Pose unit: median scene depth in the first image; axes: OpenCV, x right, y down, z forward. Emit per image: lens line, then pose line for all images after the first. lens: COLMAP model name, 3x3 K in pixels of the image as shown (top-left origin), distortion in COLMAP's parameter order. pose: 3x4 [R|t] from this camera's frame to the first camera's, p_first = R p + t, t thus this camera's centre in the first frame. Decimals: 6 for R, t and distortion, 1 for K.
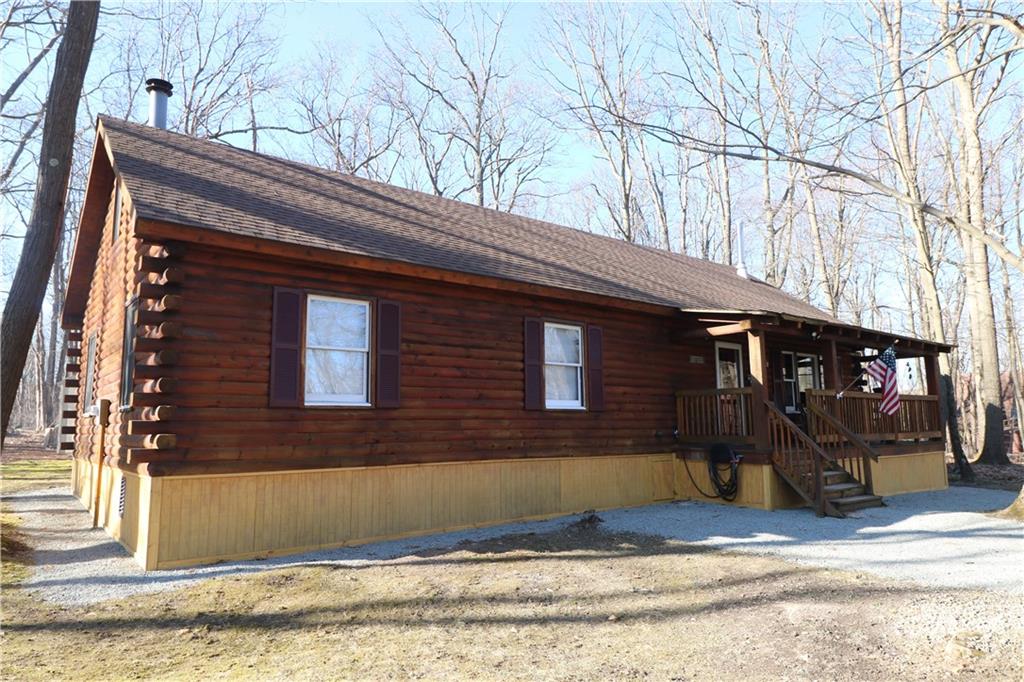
lens RADIAL K [[689.3, 0, 512.0], [0, 689.3, 341.0], [0, 0, 1]] dist [0.025656, 0.000809]
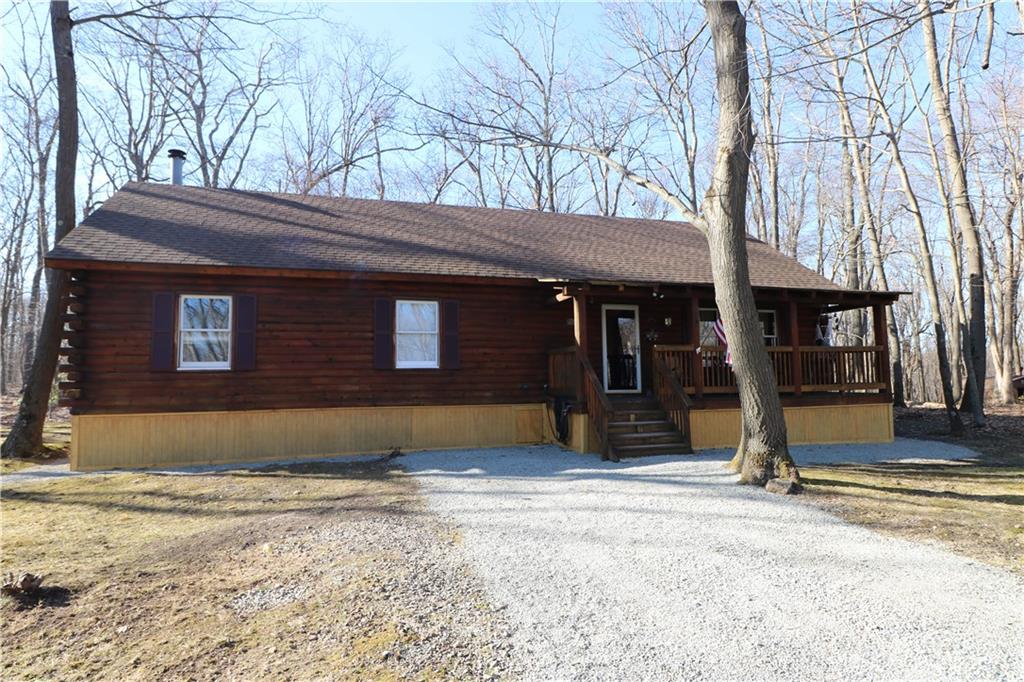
lens RADIAL K [[597.6, 0, 504.3], [0, 597.6, 339.0], [0, 0, 1]] dist [-0.000198, -0.001926]
pose [[0.927423, -0.030438, -0.372773, 0.668713], [0.053171, 0.997290, 0.050852, -0.001113], [0.370214, -0.066982, 0.926528, 0.056884]]
